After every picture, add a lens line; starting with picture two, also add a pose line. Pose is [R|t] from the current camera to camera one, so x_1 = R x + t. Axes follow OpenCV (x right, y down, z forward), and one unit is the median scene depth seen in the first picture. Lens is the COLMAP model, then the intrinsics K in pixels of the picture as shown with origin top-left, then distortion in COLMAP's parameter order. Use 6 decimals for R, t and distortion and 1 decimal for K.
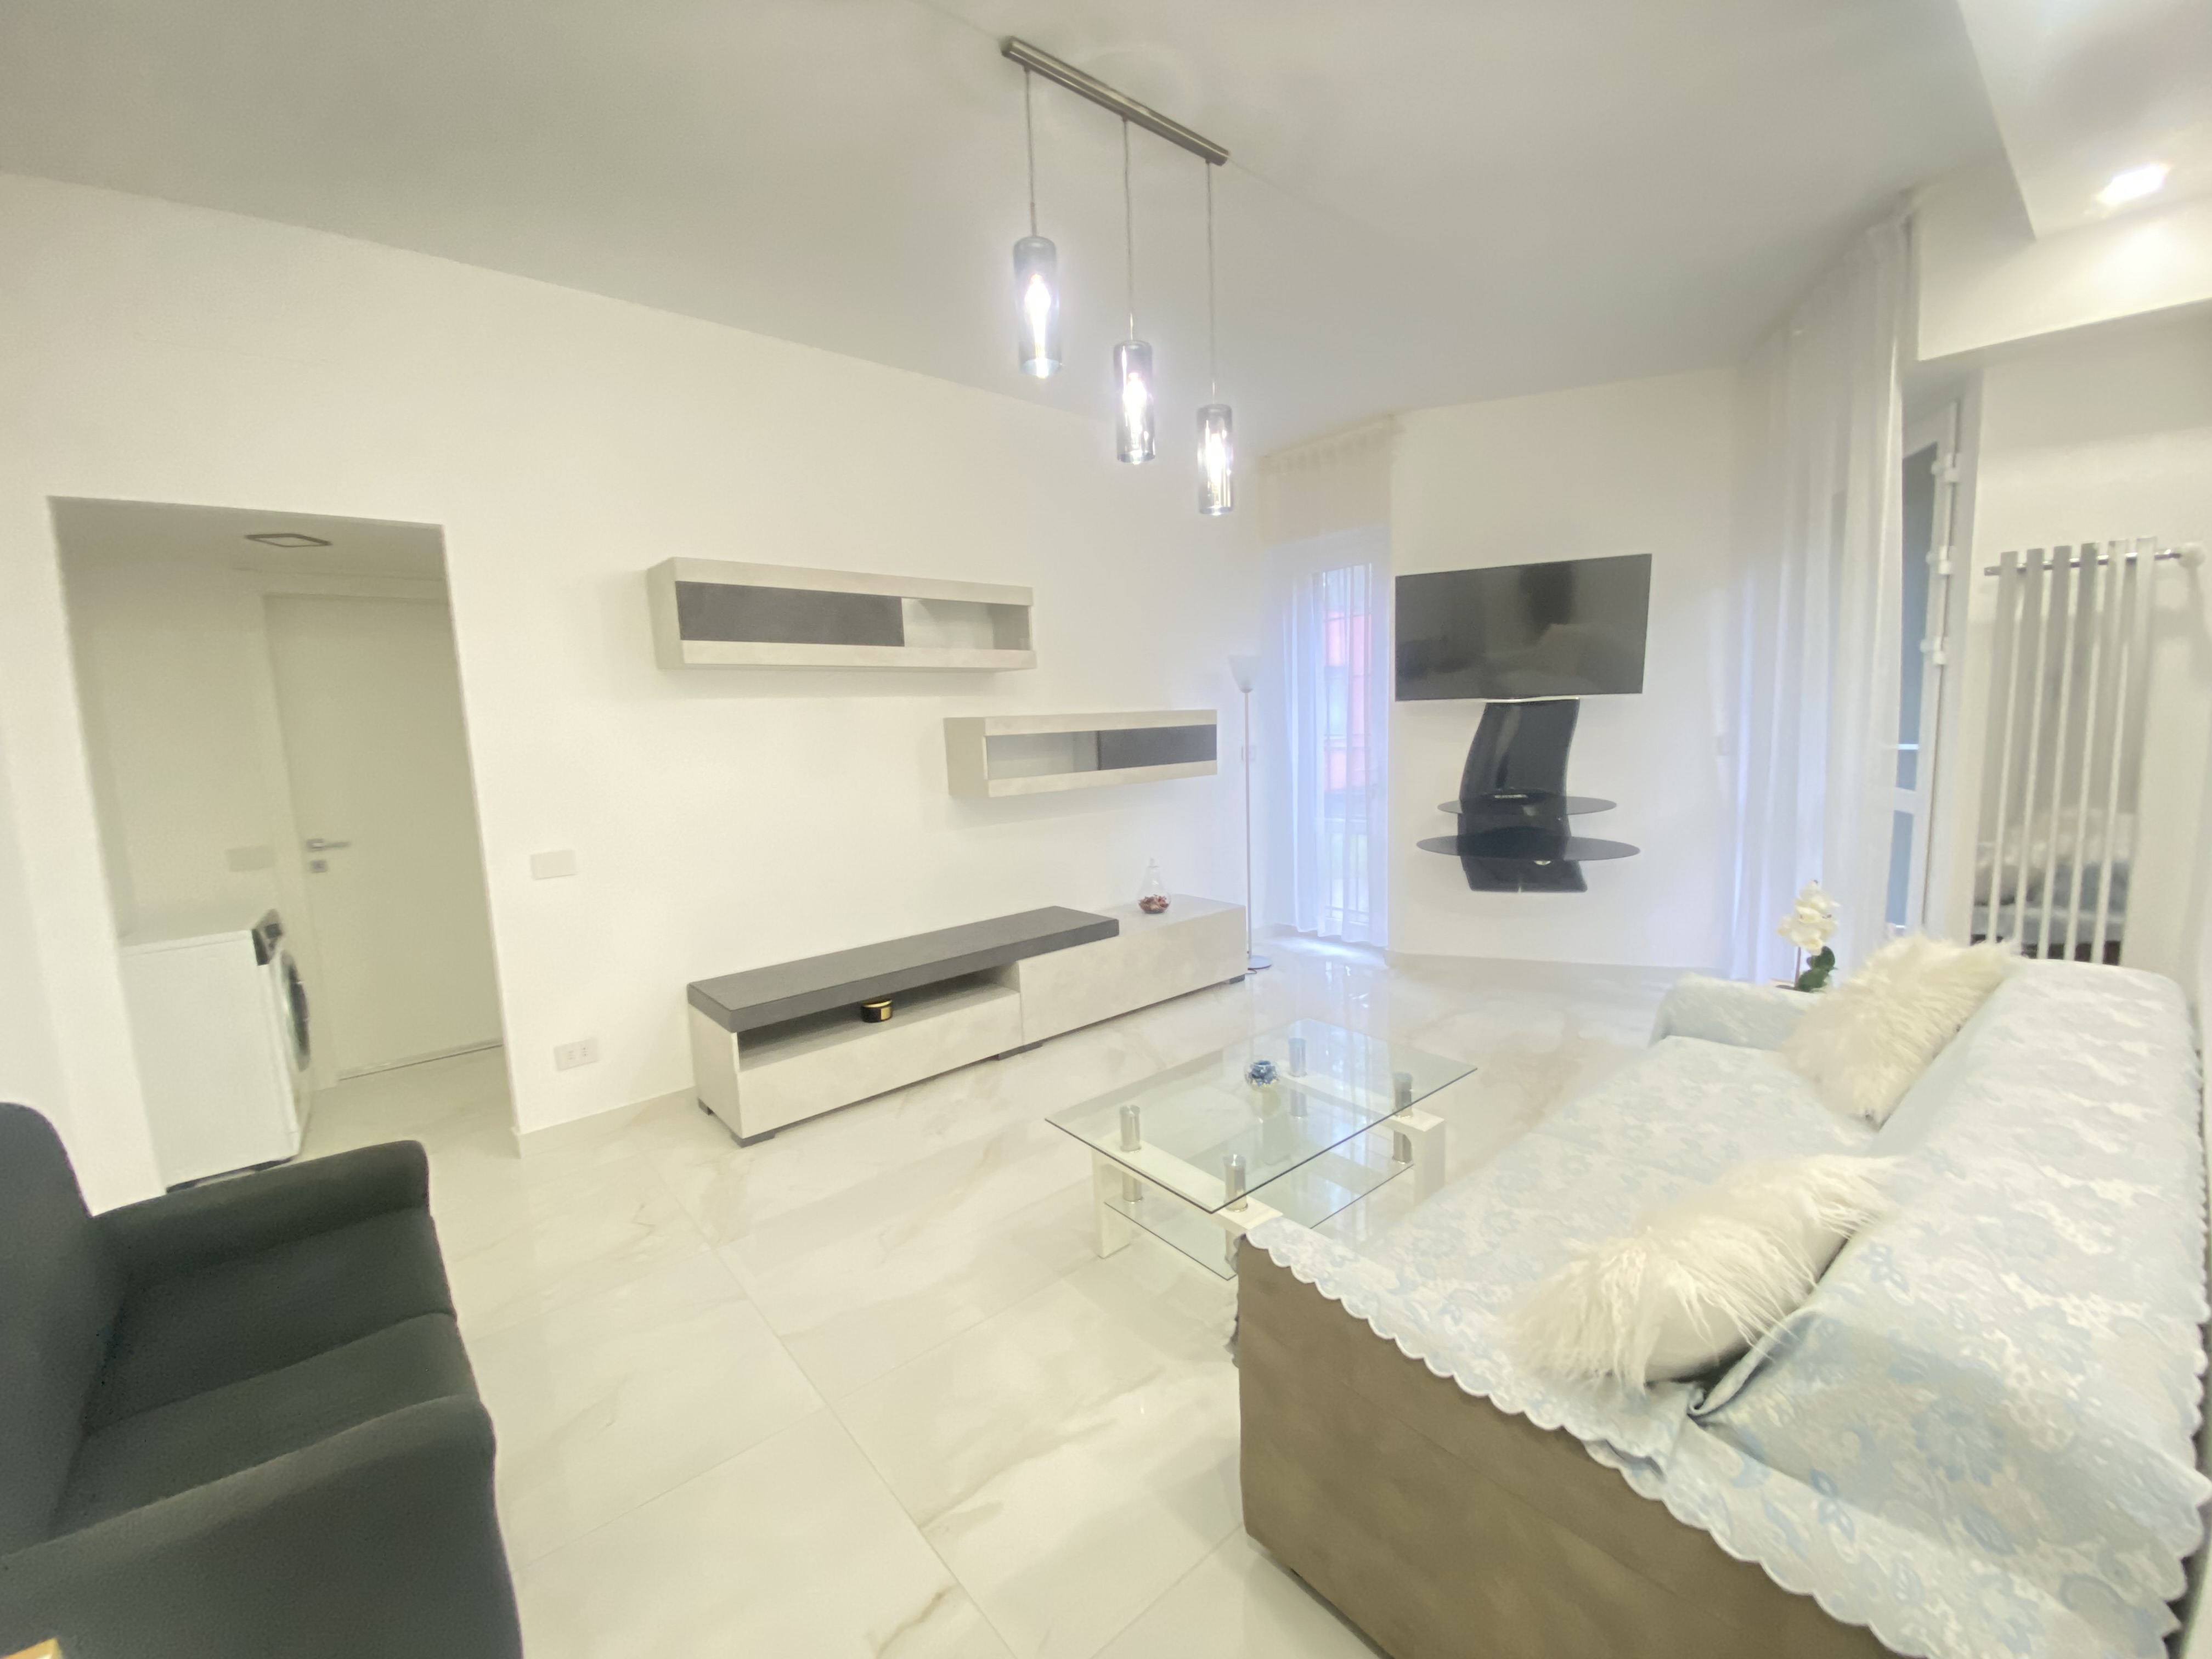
lens RADIAL K [[895.0, 0, 1103.7], [0, 895.0, 828.0], [0, 0, 1]] dist [0.019894, -0.019896]
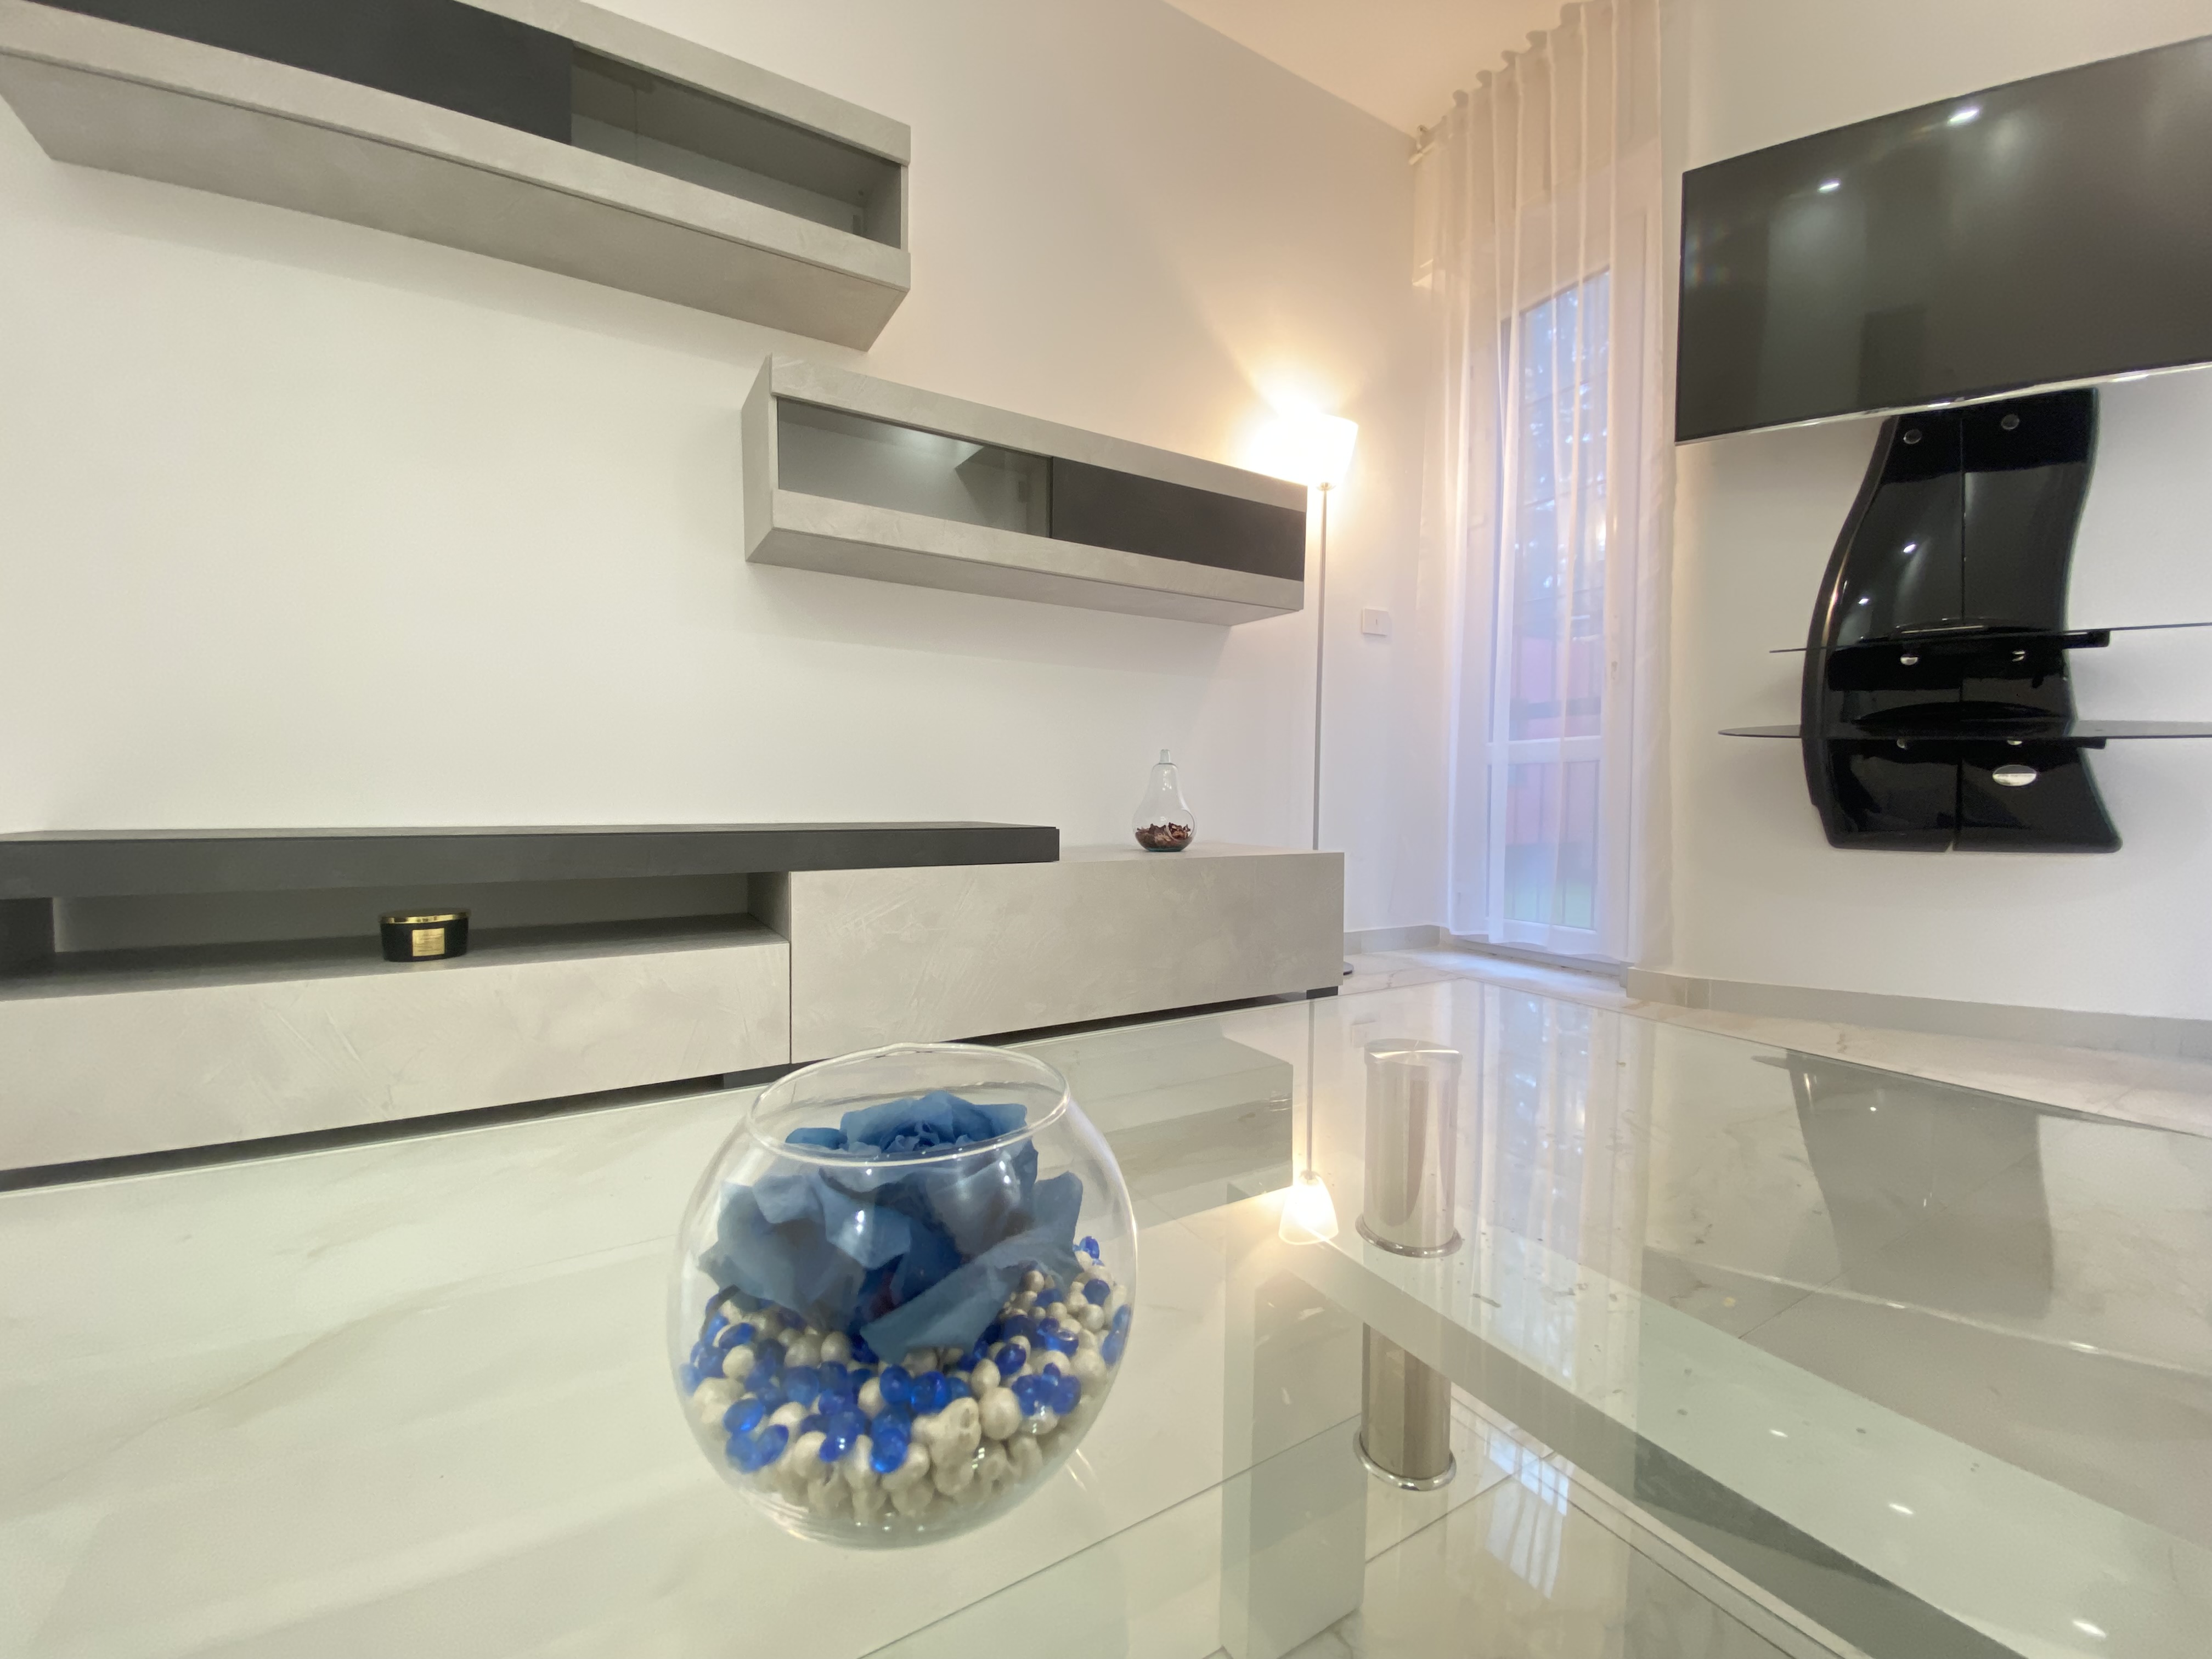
lens RADIAL K [[900.7, 0, 1109.6], [0, 900.7, 842.7], [0, 0, 1]] dist [0.020790, -0.020287]
pose [[0.986200, 0.052494, -0.157015, 0.163320], [-0.063902, 0.995602, -0.068508, 0.193148], [0.152728, 0.077596, 0.985217, 0.720117]]
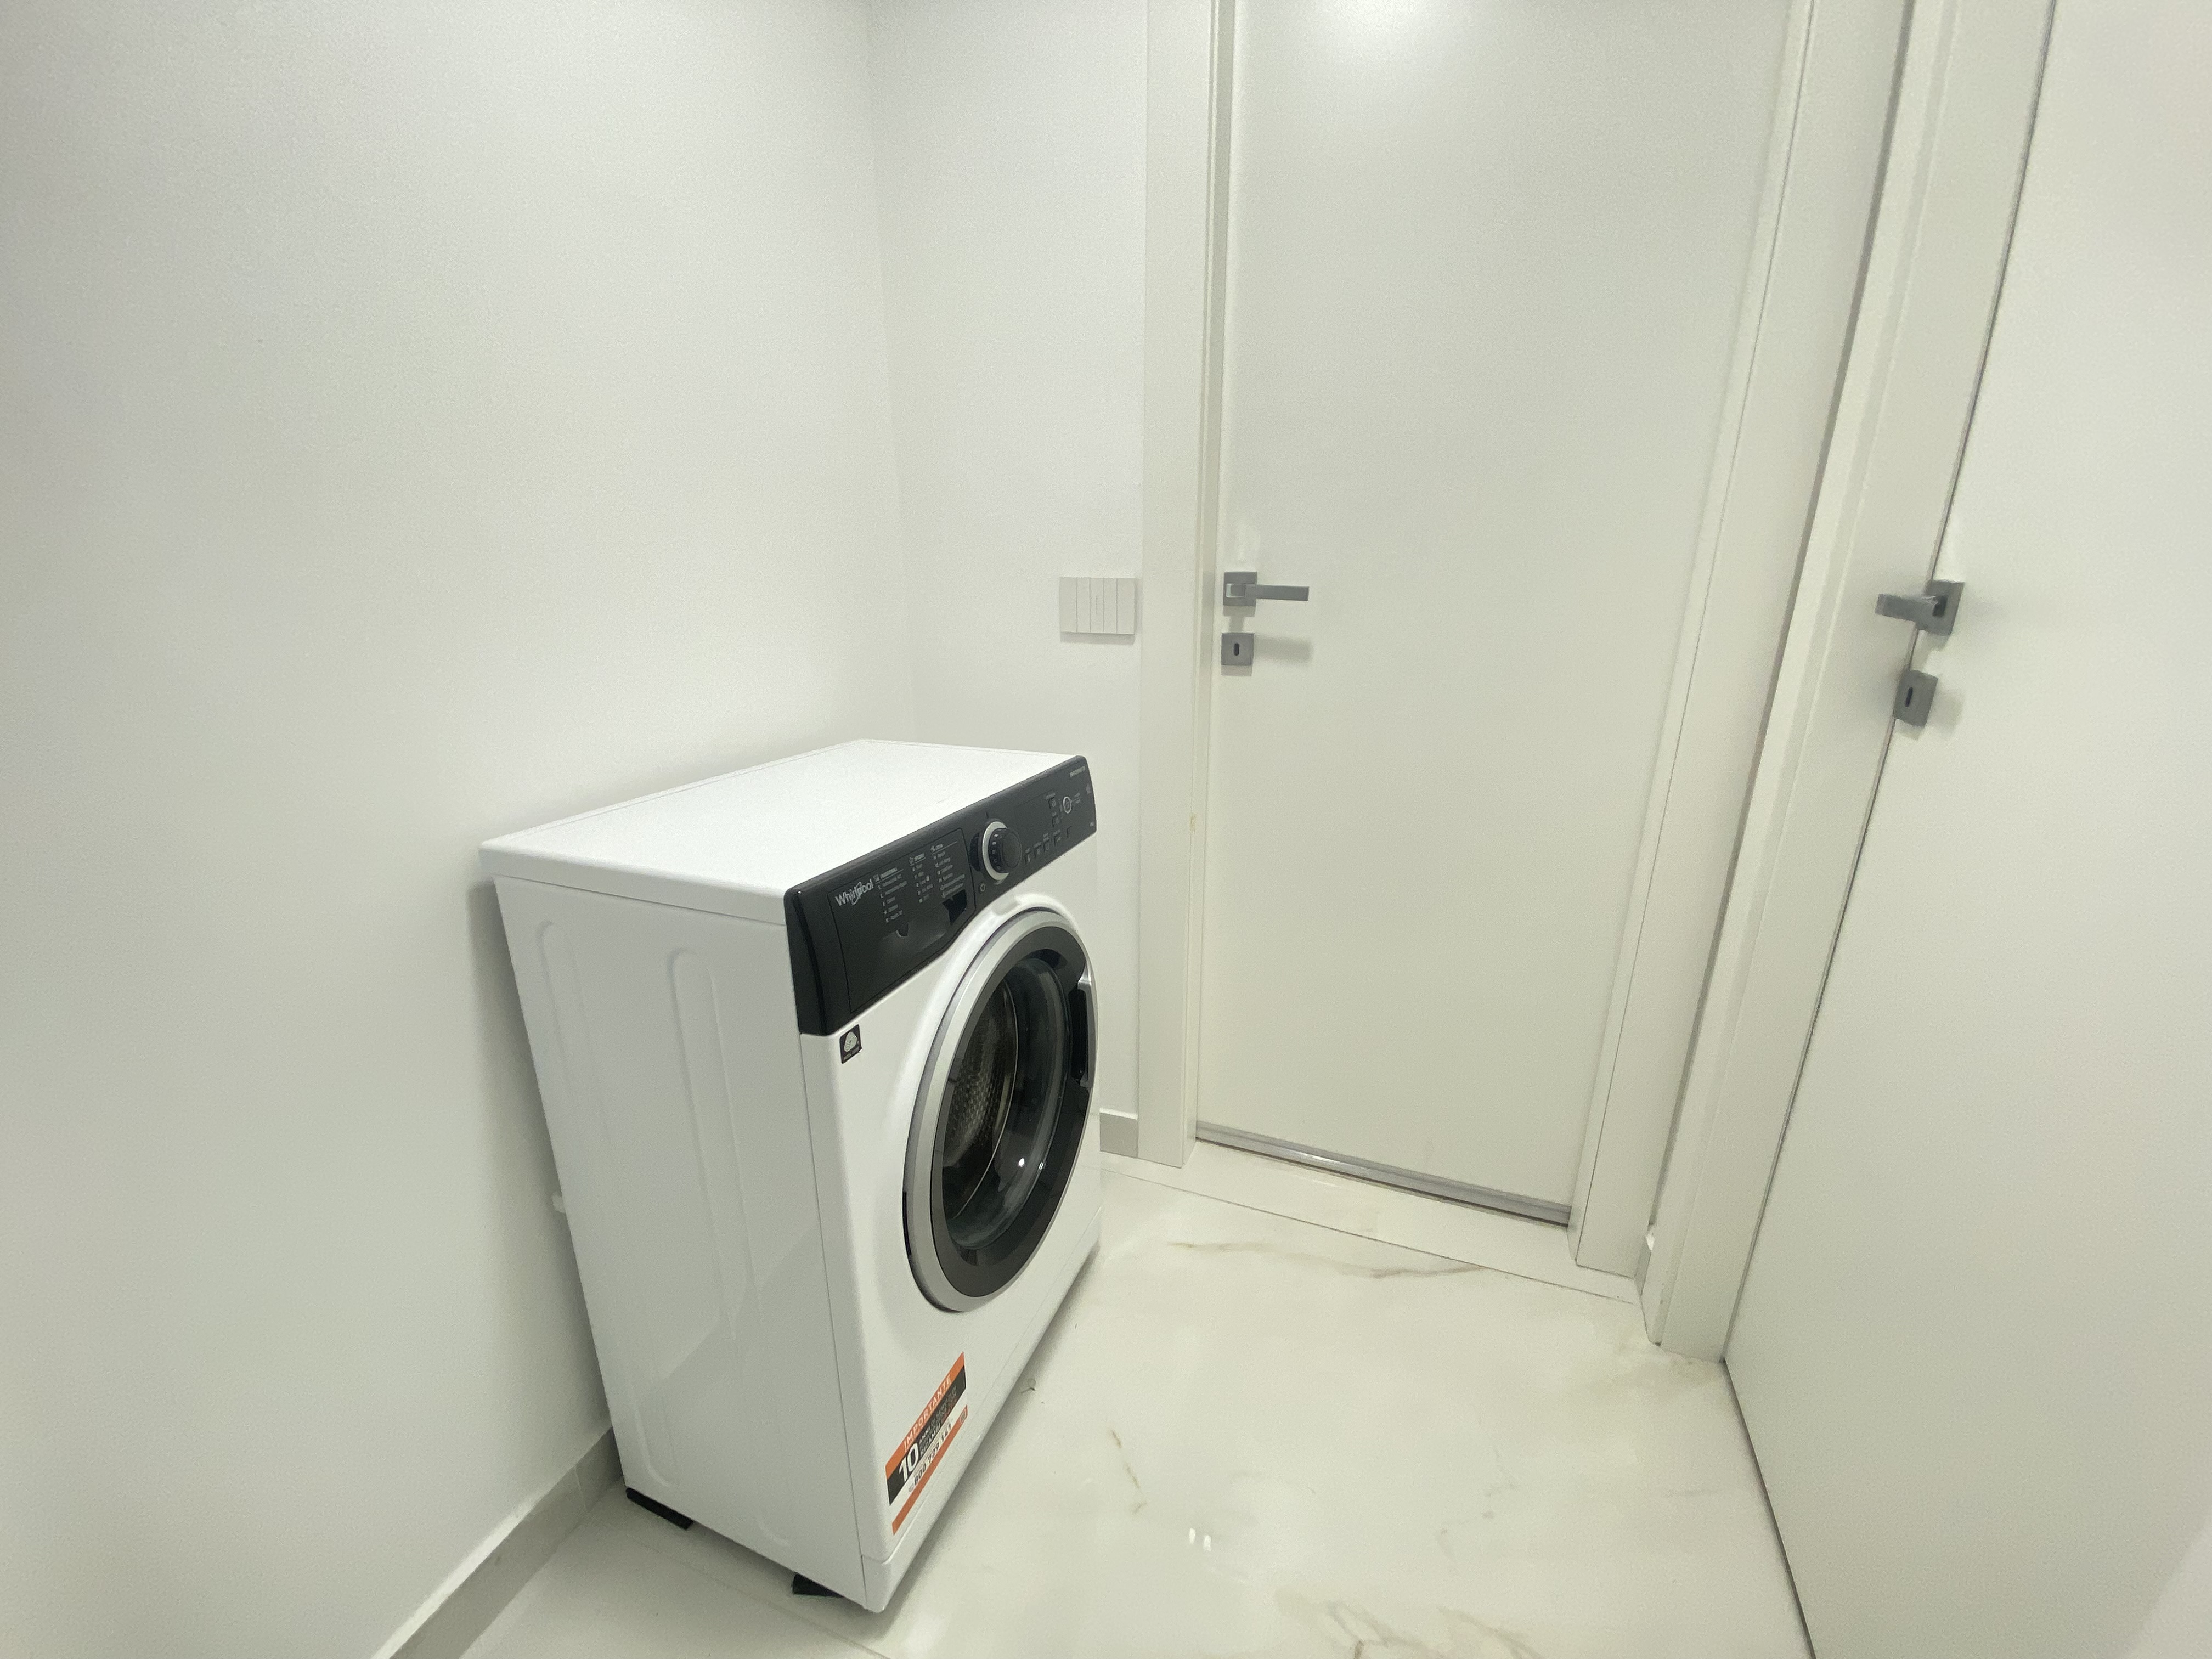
lens RADIAL K [[889.3, 0, 1095.6], [0, 889.3, 830.7], [0, 0, 1]] dist [0.019974, -0.020689]
pose [[0.490732, 0.304474, -0.816381, -0.717126], [-0.126045, 0.951909, 0.279253, 0.022978], [0.862145, -0.034137, 0.505509, 0.942361]]
